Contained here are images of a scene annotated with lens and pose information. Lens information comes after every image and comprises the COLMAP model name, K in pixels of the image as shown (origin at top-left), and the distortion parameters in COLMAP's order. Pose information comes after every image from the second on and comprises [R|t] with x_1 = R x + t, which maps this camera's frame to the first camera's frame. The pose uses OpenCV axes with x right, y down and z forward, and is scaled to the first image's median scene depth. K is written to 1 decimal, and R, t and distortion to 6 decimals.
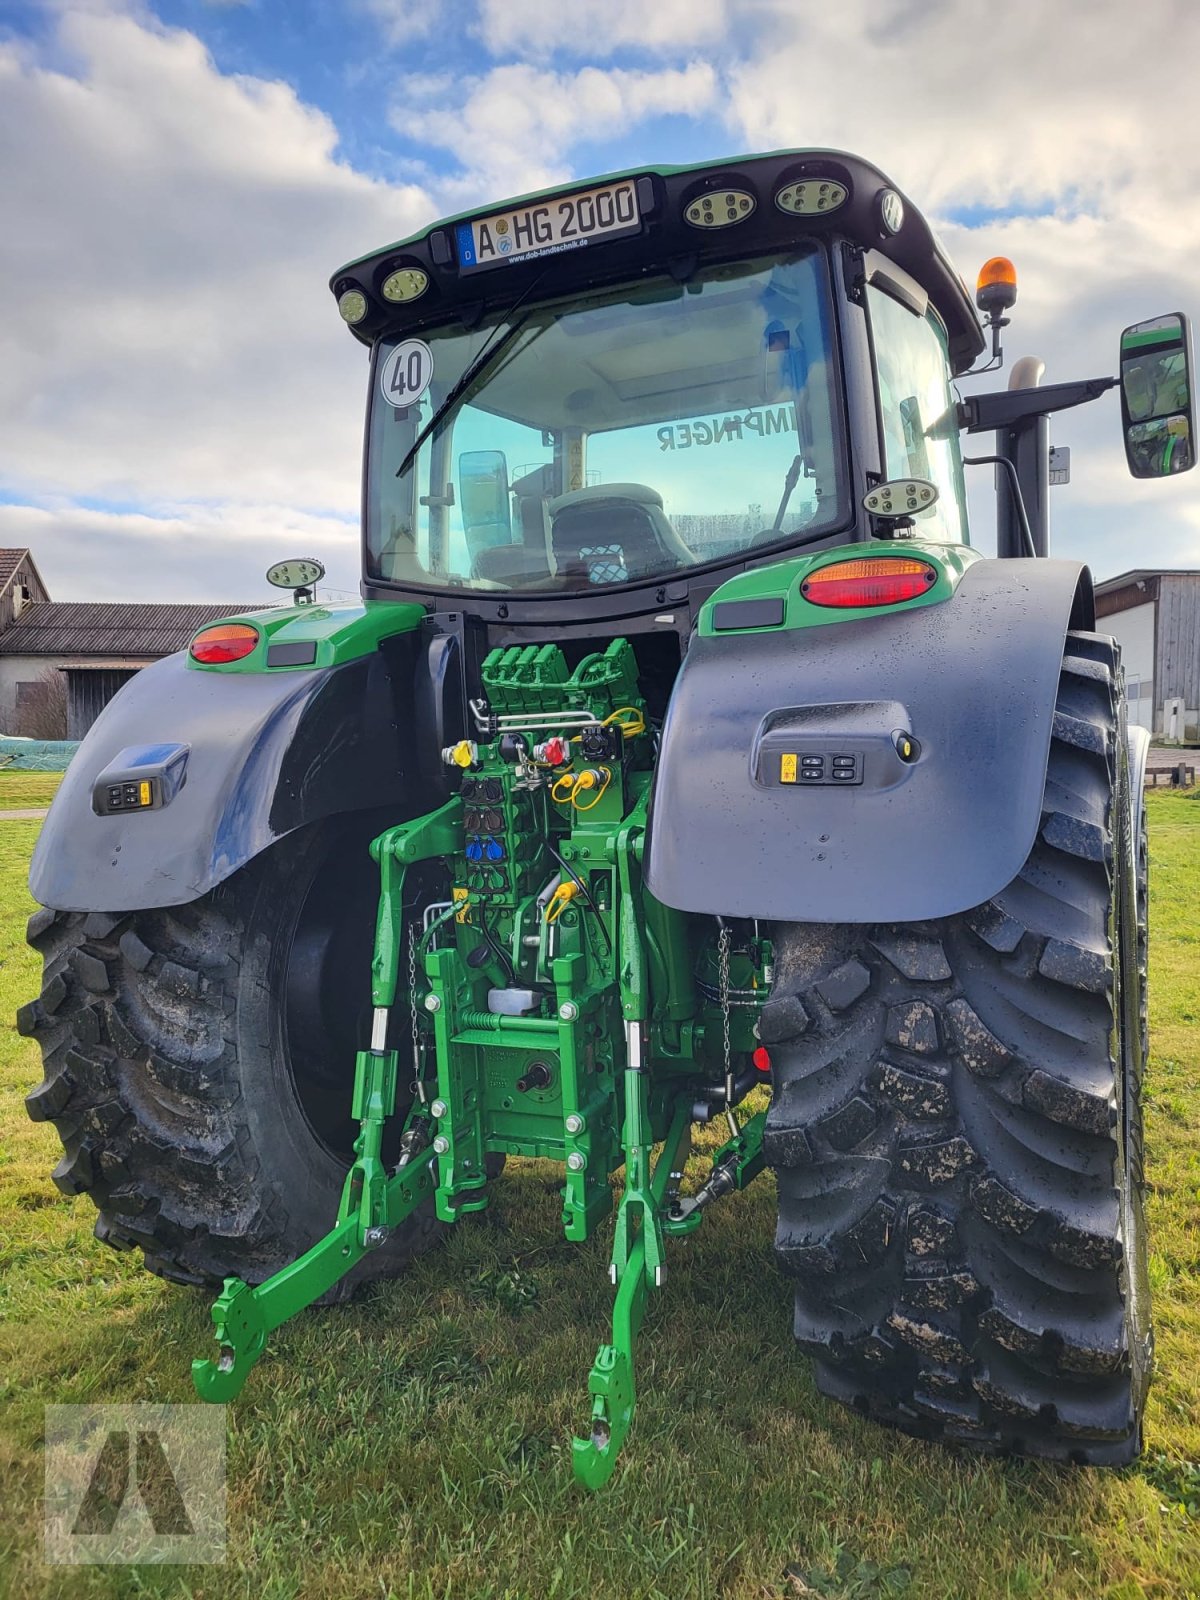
lens RADIAL K [[1212.2, 0, 574.2], [0, 1212.2, 799.8], [0, 0, 1]] dist [0.037890, -0.001268]
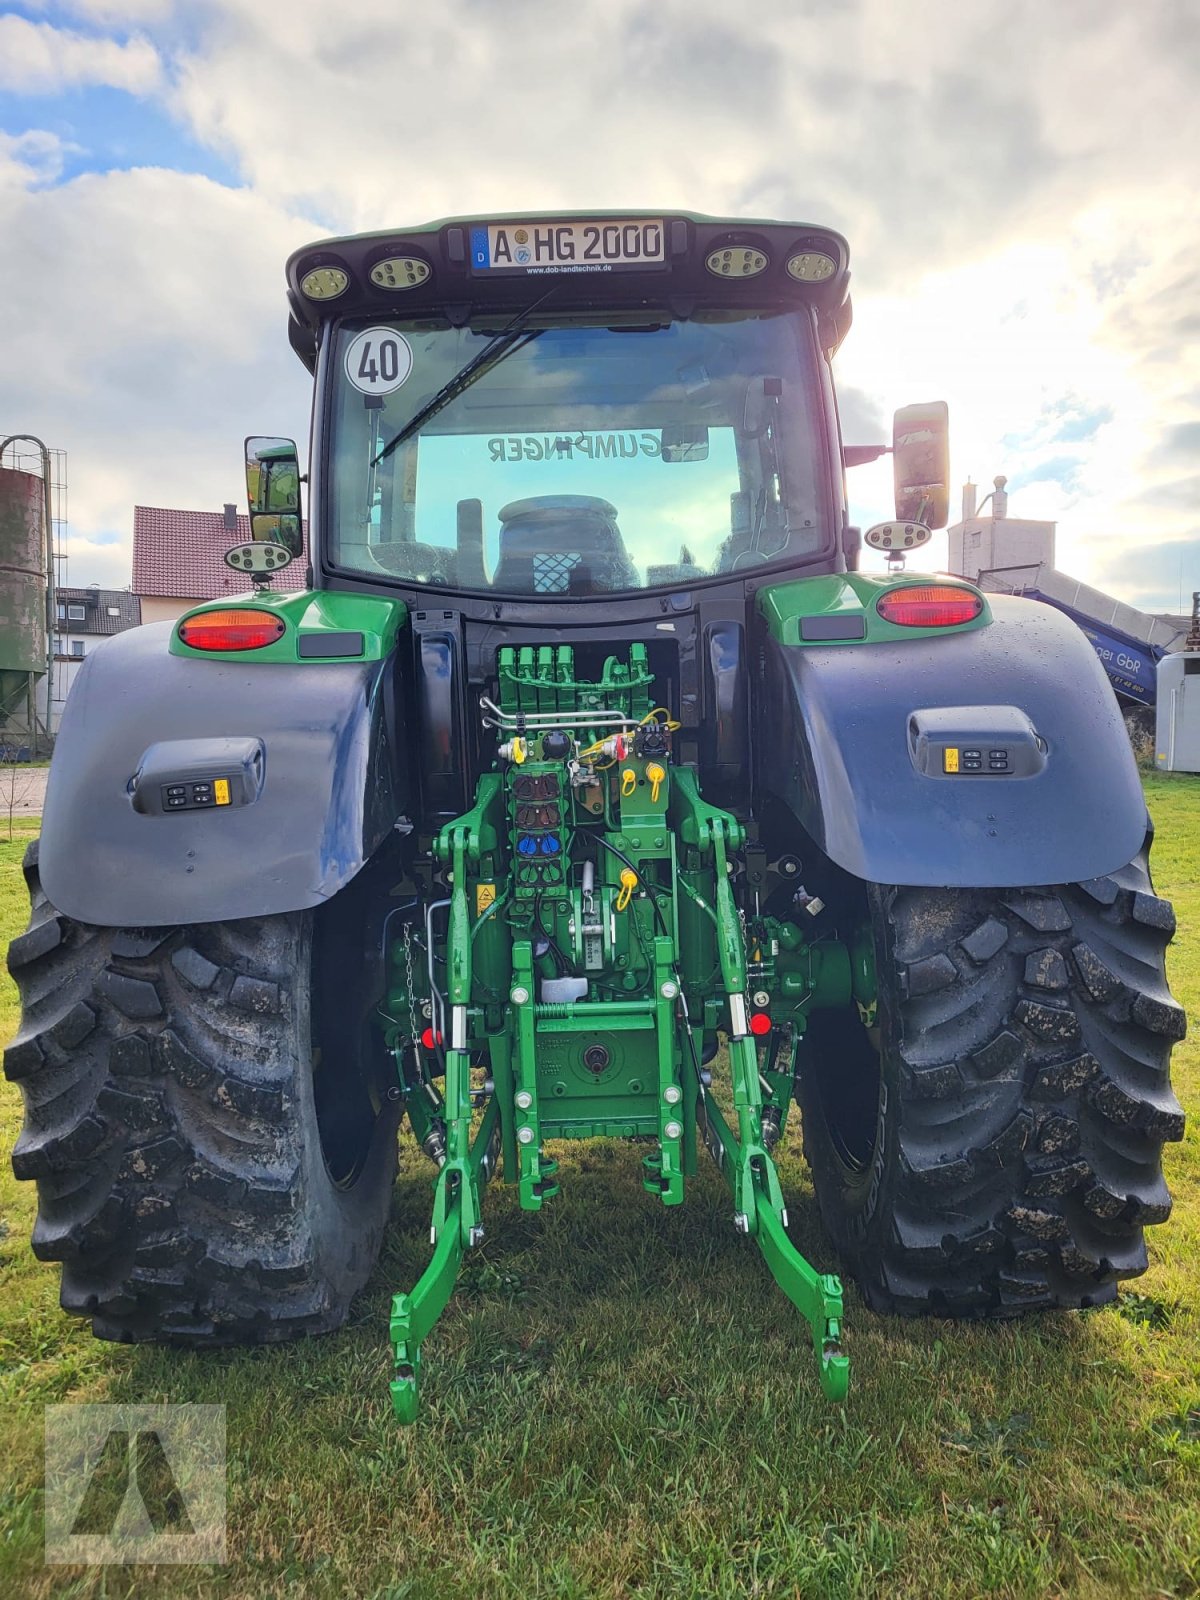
lens RADIAL K [[1207.1, 0, 600.0], [0, 1207.1, 800.0], [0, 0, 1]] dist [0.044354, -0.008462]
pose [[0.900210, -0.013588, 0.435244, -0.470143], [0.016228, 0.999866, -0.002348, 0.007125], [-0.435154, 0.009177, 0.900309, 0.058669]]
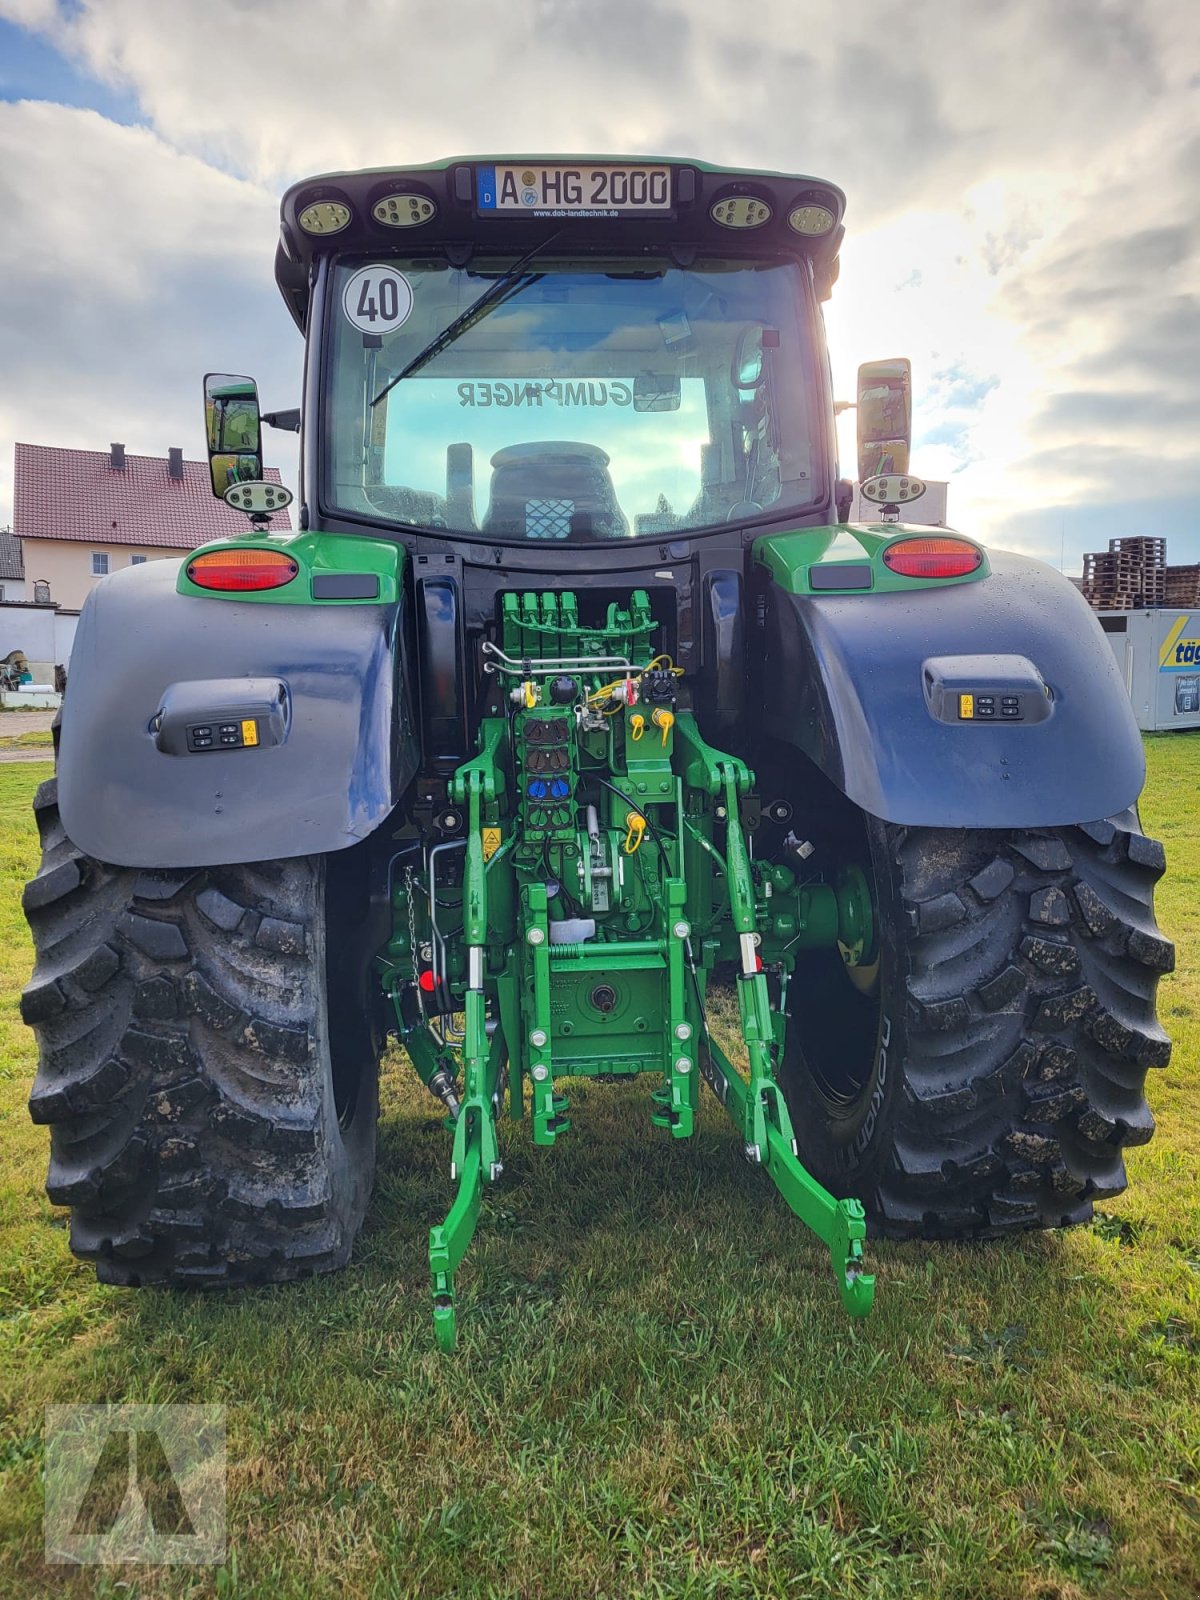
lens RADIAL K [[1202.4, 0, 593.0], [0, 1202.4, 783.1], [0, 0, 1]] dist [0.042071, 0.002351]
pose [[0.863923, -0.021995, 0.503143, -0.557468], [0.011449, 0.999645, 0.024042, 0.012863], [-0.503493, -0.015010, 0.863869, 0.092551]]
